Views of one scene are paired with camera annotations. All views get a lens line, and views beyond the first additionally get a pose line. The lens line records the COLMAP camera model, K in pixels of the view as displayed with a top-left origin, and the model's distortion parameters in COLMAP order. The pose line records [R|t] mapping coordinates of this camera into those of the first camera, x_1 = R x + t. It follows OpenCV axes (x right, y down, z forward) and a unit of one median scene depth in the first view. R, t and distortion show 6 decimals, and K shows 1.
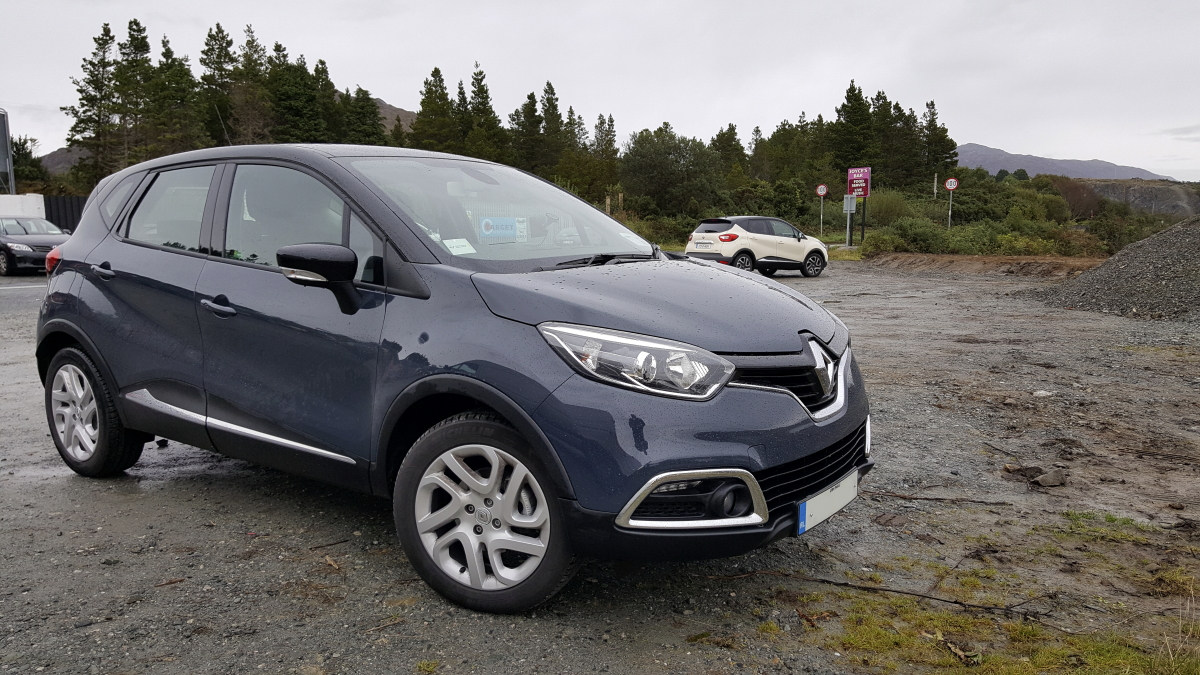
lens RADIAL K [[931.7, 0, 620.0], [0, 931.7, 338.5], [0, 0, 1]] dist [0.085071, -0.144974]
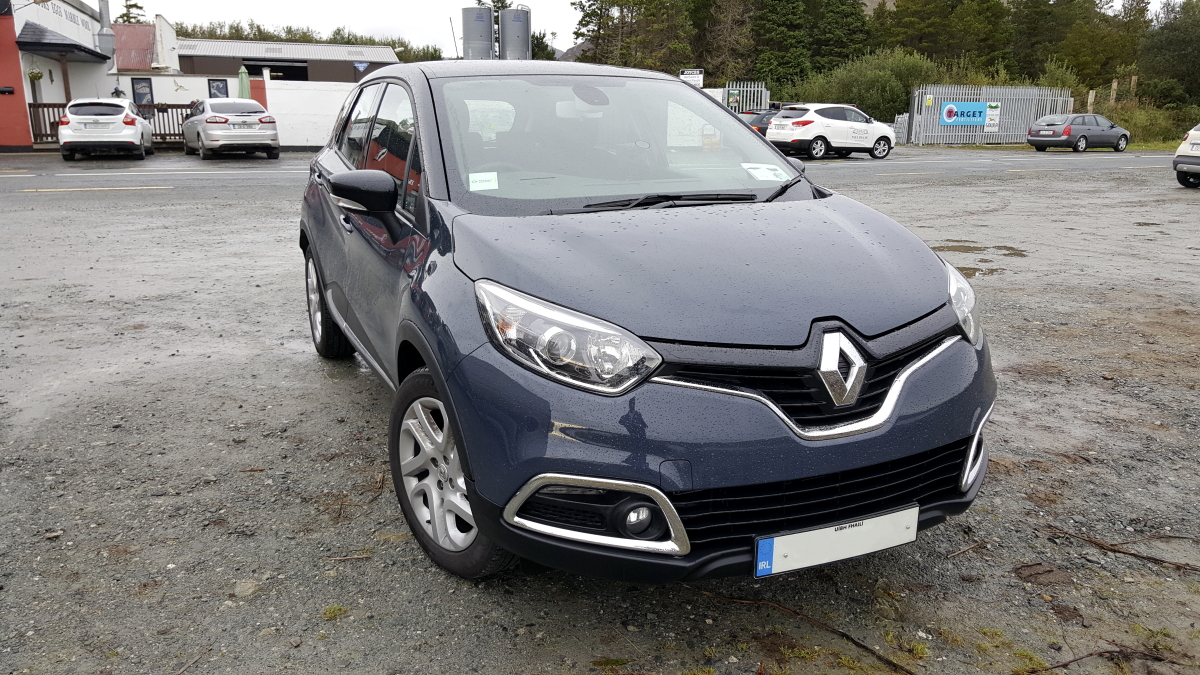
lens RADIAL K [[931.7, 0, 620.0], [0, 931.7, 338.5], [0, 0, 1]] dist [0.085071, -0.144974]
pose [[0.855374, 0.133119, -0.500615, 0.394252], [-0.070982, 0.987421, 0.141283, -0.078399], [0.513125, -0.085316, 0.854063, 0.242959]]
